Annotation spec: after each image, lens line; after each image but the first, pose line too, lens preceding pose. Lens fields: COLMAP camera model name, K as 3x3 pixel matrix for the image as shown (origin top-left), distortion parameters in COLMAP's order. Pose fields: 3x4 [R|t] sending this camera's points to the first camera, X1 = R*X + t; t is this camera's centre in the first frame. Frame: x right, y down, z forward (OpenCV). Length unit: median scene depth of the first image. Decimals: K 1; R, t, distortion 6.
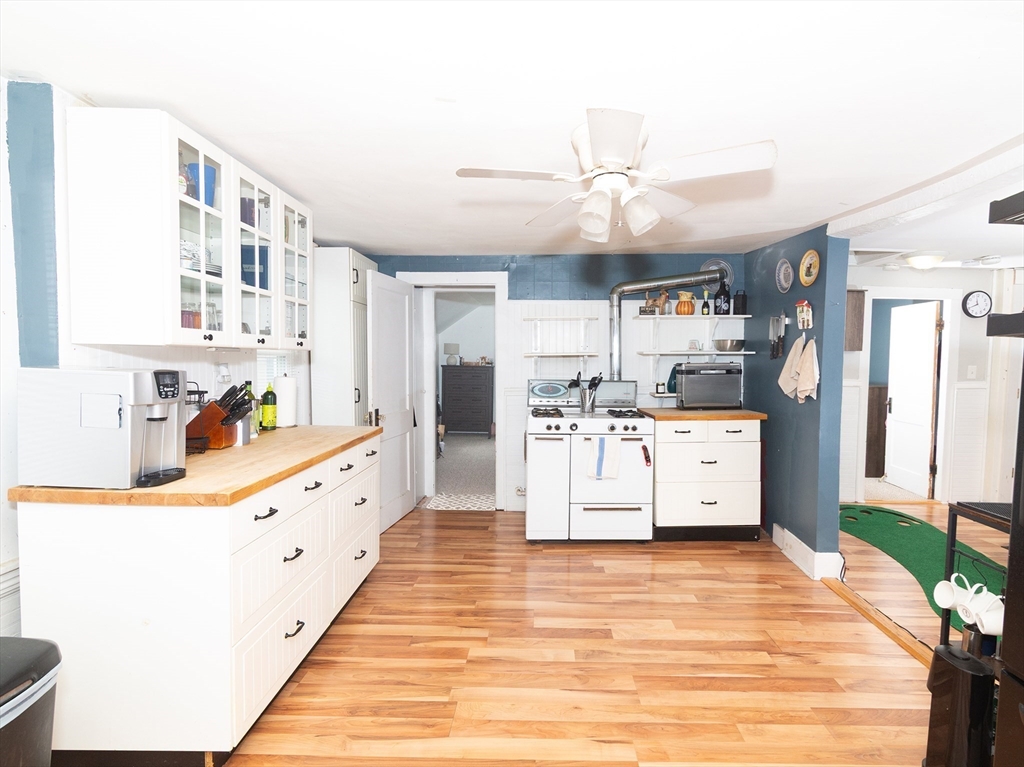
lens RADIAL K [[525.8, 0, 539.3], [0, 525.8, 384.4], [0, 0, 1]] dist [-0.000332, -0.000976]
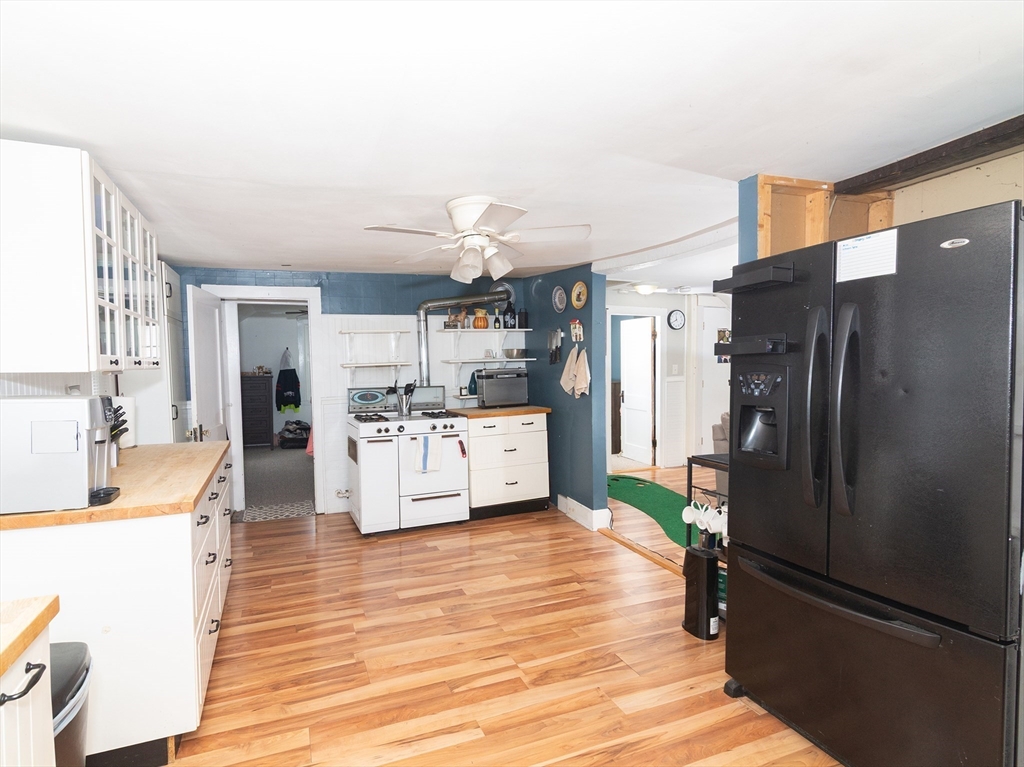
lens RADIAL K [[527.8, 0, 484.2], [0, 527.8, 385.1], [0, 0, 1]] dist [-0.000847, -0.000488]
pose [[0.932466, -0.038811, 0.359168, -0.172108], [0.040453, 0.999177, 0.002945, -0.009456], [-0.358987, 0.011784, 0.933268, -0.128327]]
